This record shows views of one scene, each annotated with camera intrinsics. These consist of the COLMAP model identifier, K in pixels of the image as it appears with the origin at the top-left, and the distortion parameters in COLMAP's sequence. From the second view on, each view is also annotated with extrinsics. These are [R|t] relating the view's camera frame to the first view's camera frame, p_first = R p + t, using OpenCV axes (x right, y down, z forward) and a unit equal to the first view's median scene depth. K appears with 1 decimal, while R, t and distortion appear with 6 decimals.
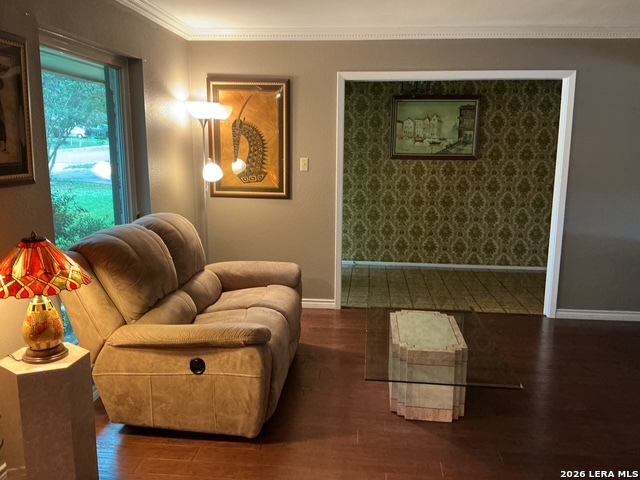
lens RADIAL K [[537.4, 0, 318.9], [0, 537.4, 237.5], [0, 0, 1]] dist [0.049248, -0.091397]
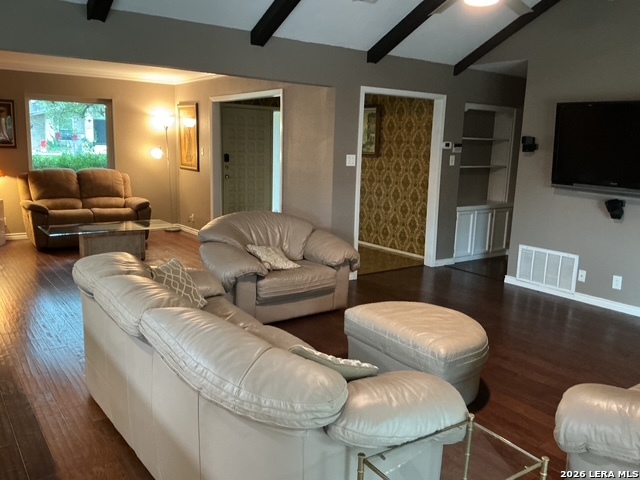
lens RADIAL K [[537.4, 0, 318.5], [0, 537.4, 245.9], [0, 0, 1]] dist [0.049248, -0.091397]
pose [[0.667724, 0.148307, -0.729486, 1.122071], [-0.152021, 0.986468, 0.061403, -0.001202], [0.728721, 0.069897, 0.681234, 0.087973]]
